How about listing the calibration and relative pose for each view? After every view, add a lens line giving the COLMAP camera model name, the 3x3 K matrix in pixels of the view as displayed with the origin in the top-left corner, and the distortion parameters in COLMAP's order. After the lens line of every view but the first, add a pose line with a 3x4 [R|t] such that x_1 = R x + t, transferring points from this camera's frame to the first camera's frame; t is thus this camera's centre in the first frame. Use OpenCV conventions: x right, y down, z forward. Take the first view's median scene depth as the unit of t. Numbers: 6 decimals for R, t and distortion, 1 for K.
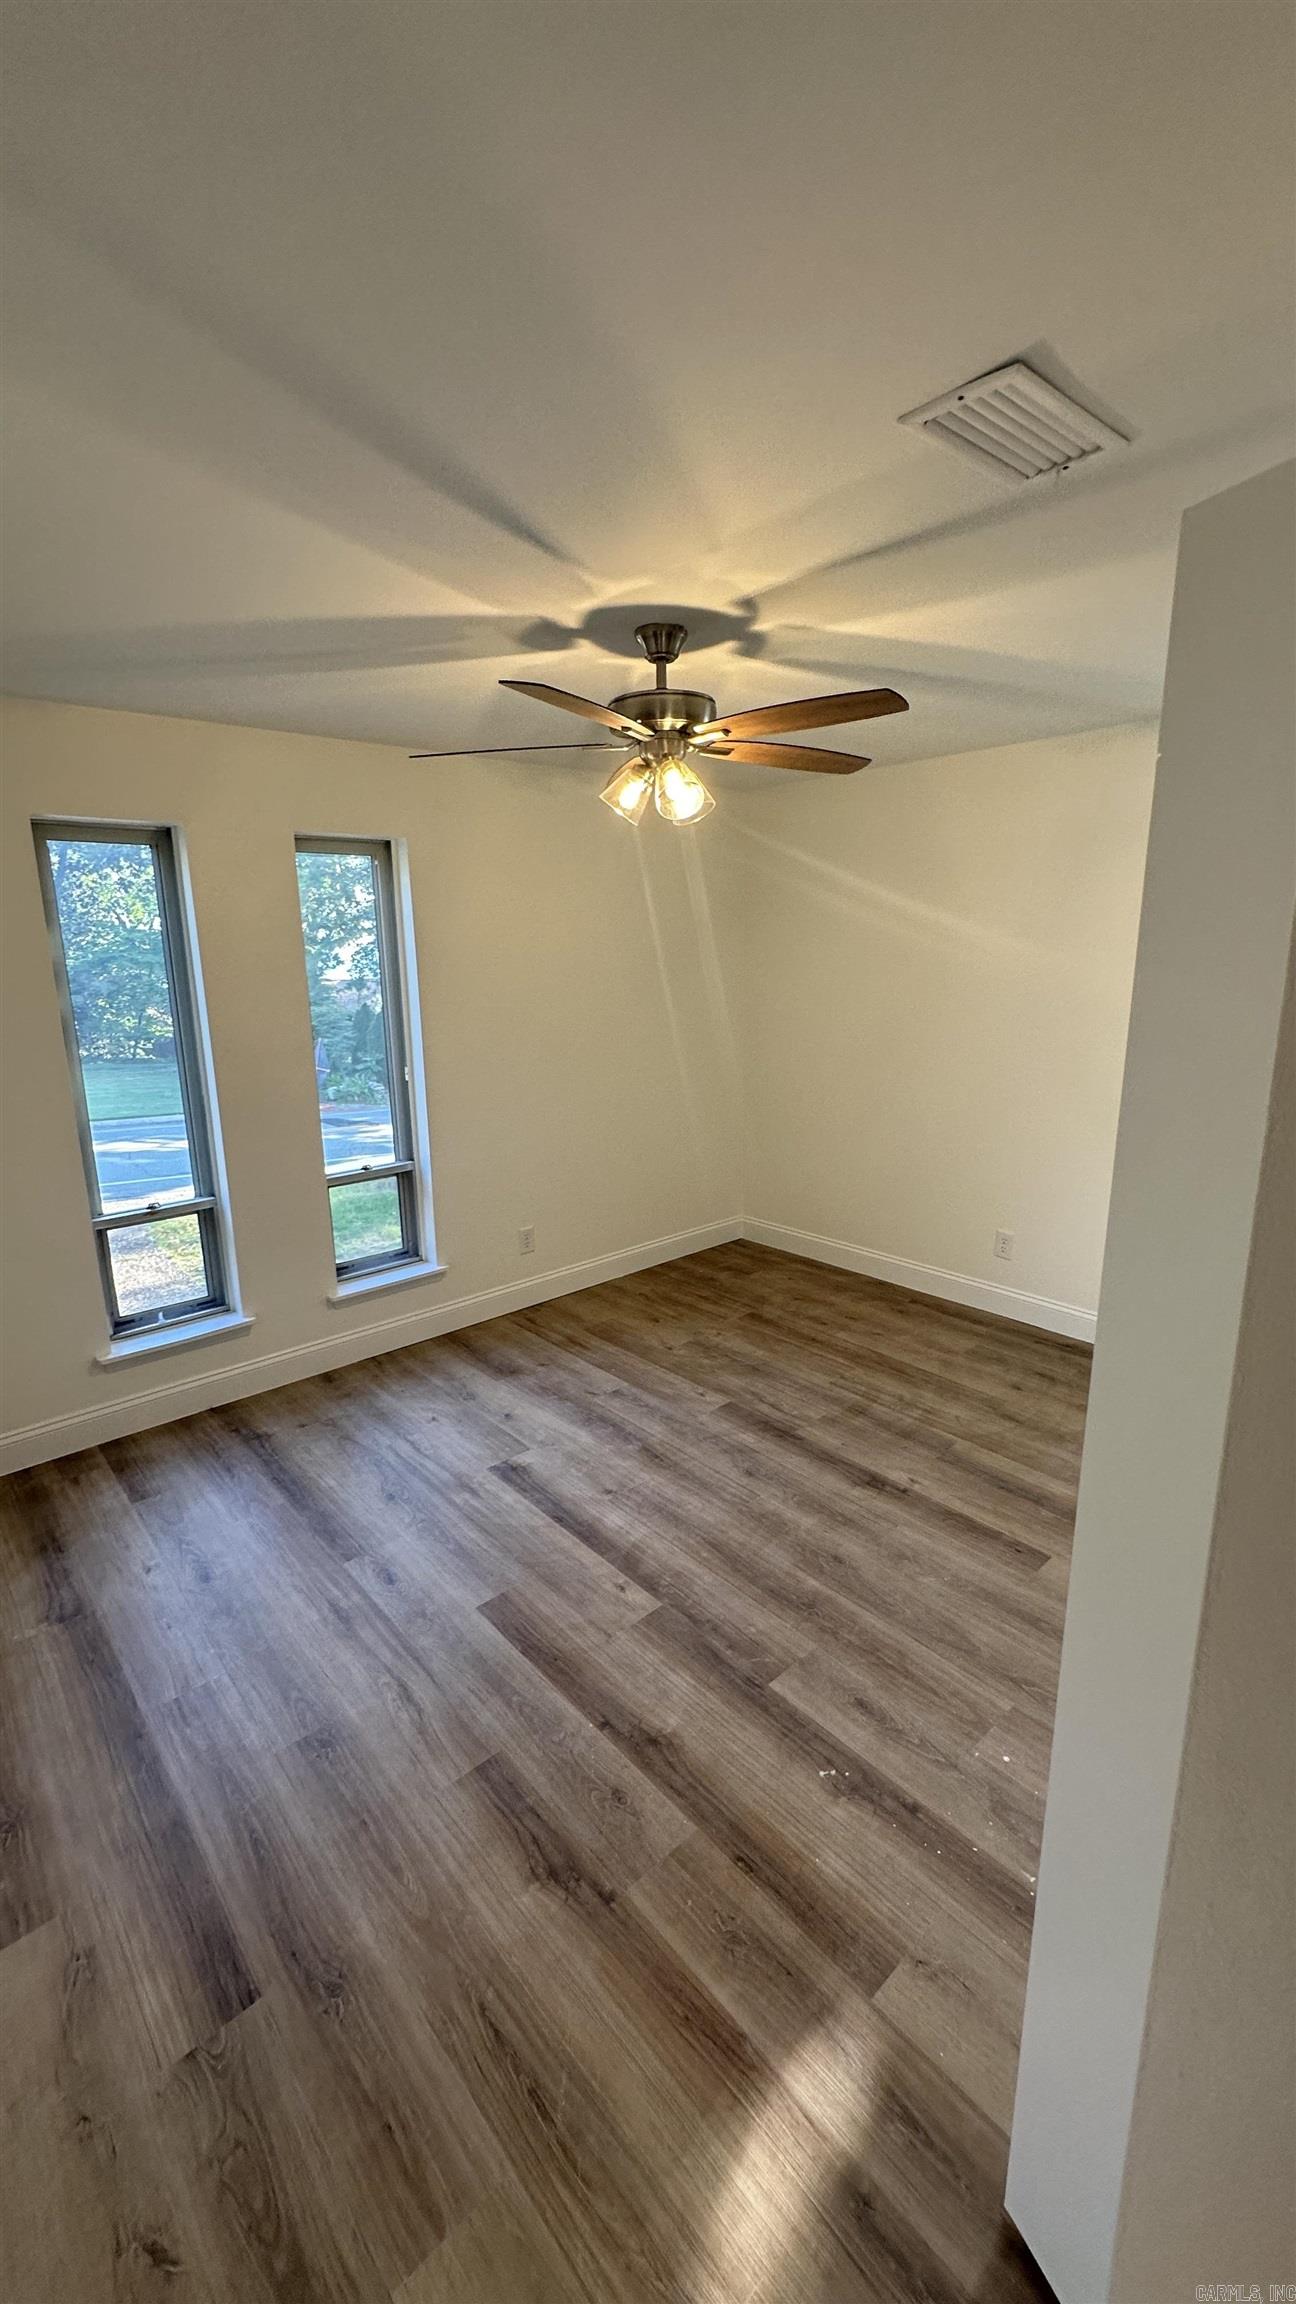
lens RADIAL K [[926.0, 0, 648.0], [0, 926.0, 1152.0], [0, 0, 1]] dist [-0.000899, -0.000218]
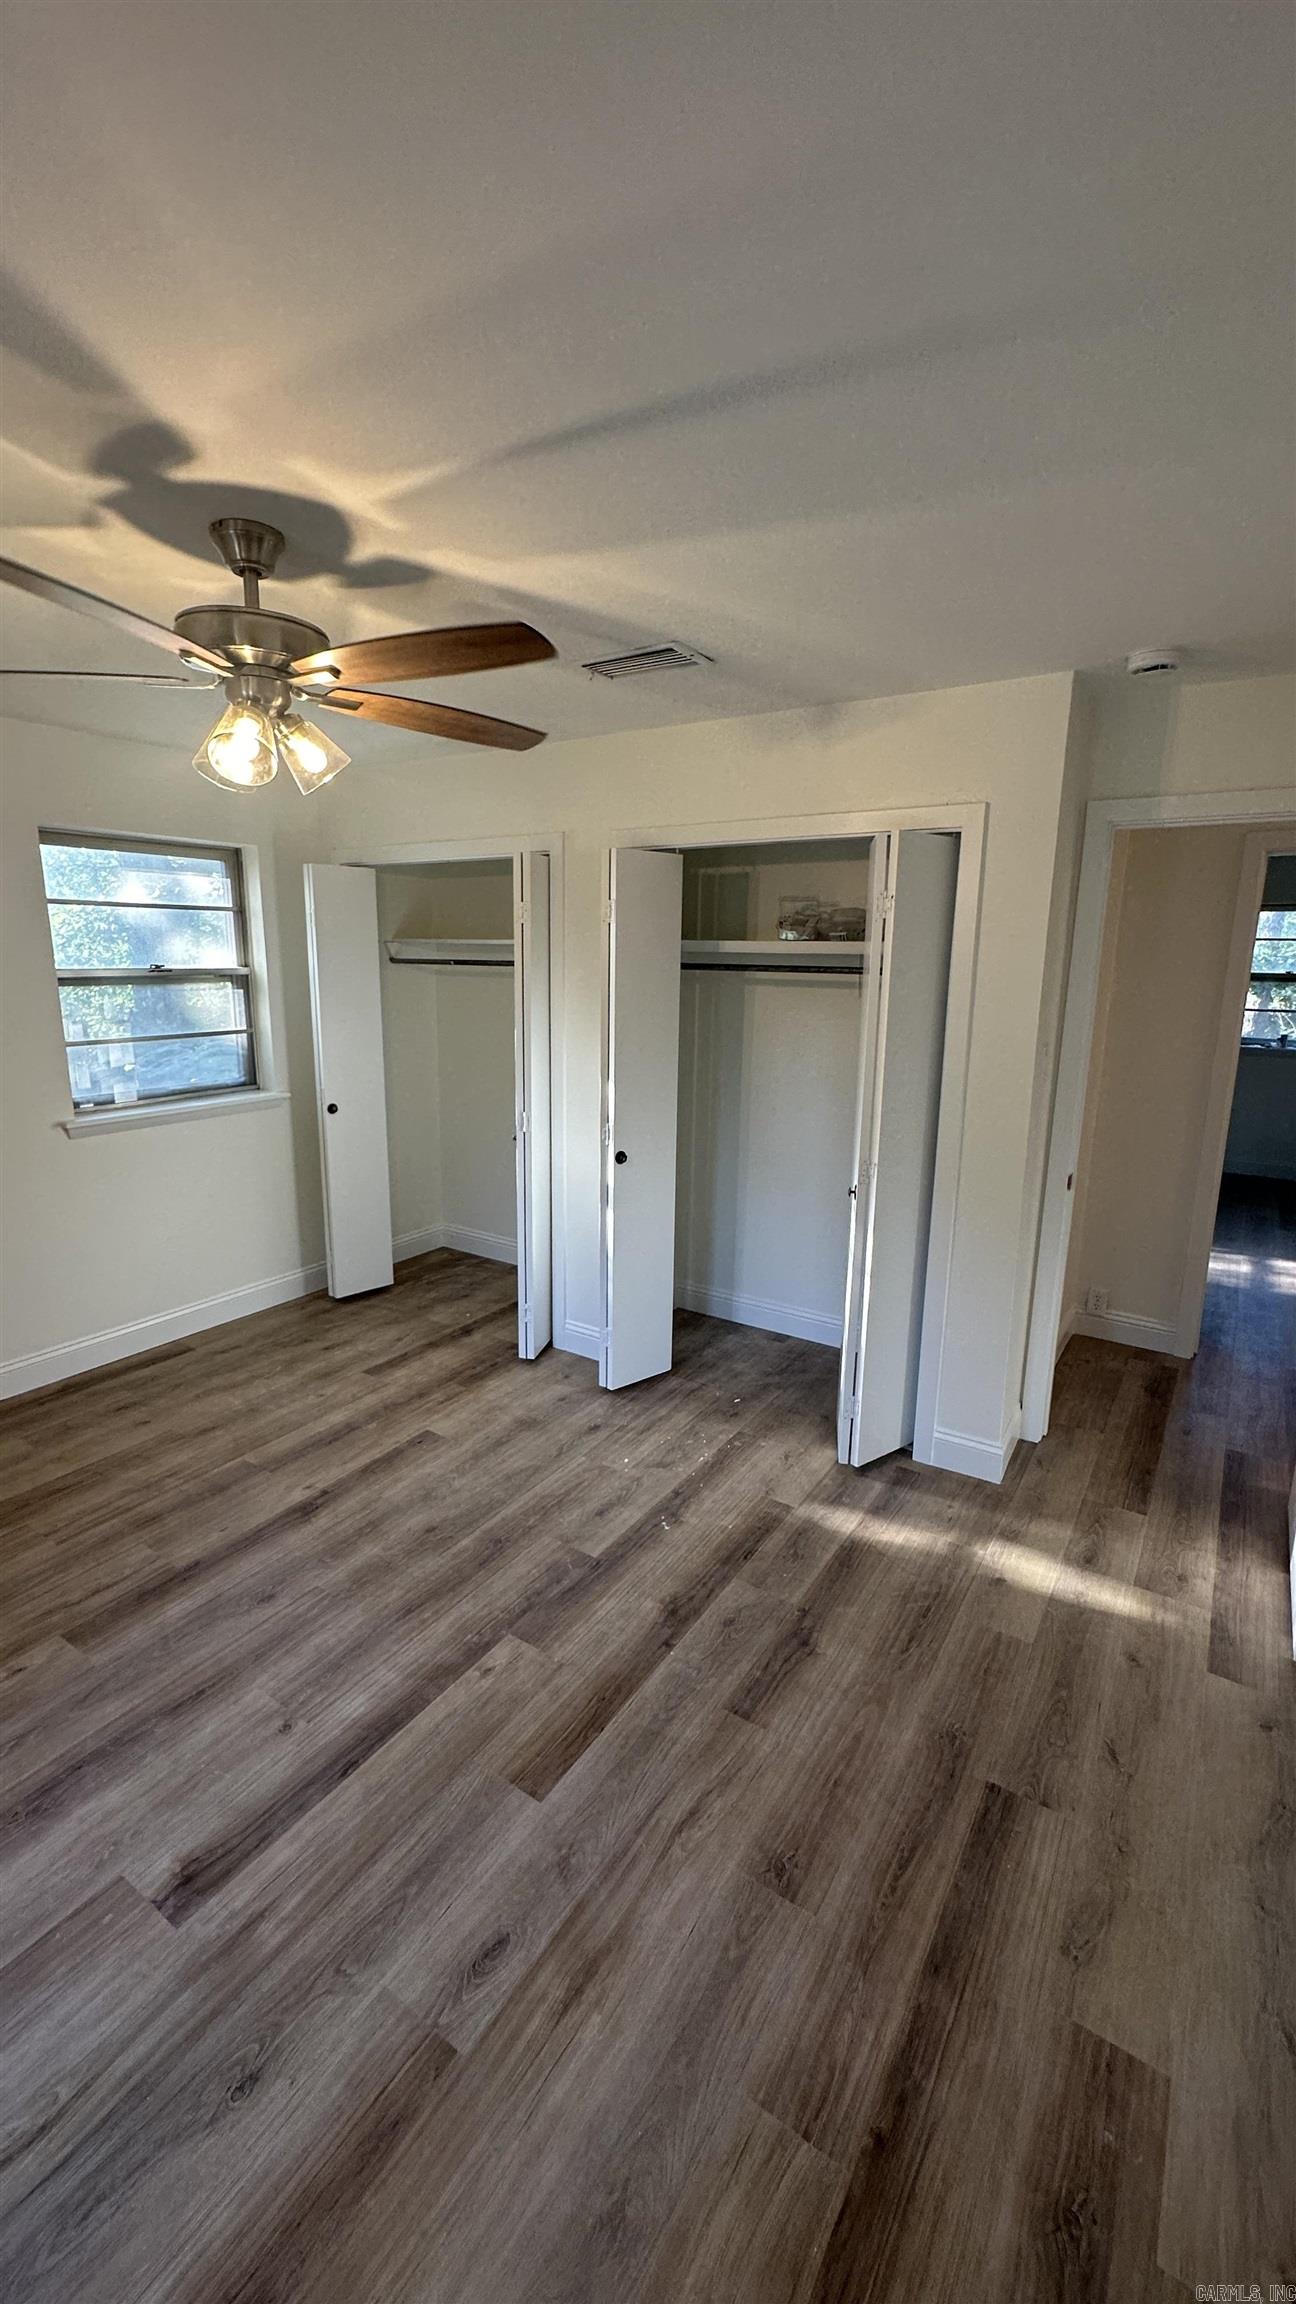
lens RADIAL K [[926.0, 0, 648.0], [0, 926.0, 1152.0], [0, 0, 1]] dist [-0.000899, -0.000218]
pose [[-0.270209, -0.188852, 0.944099, -0.872742], [0.202143, 0.947591, 0.247406, -0.206038], [-0.941342, 0.257695, -0.217872, 0.979827]]
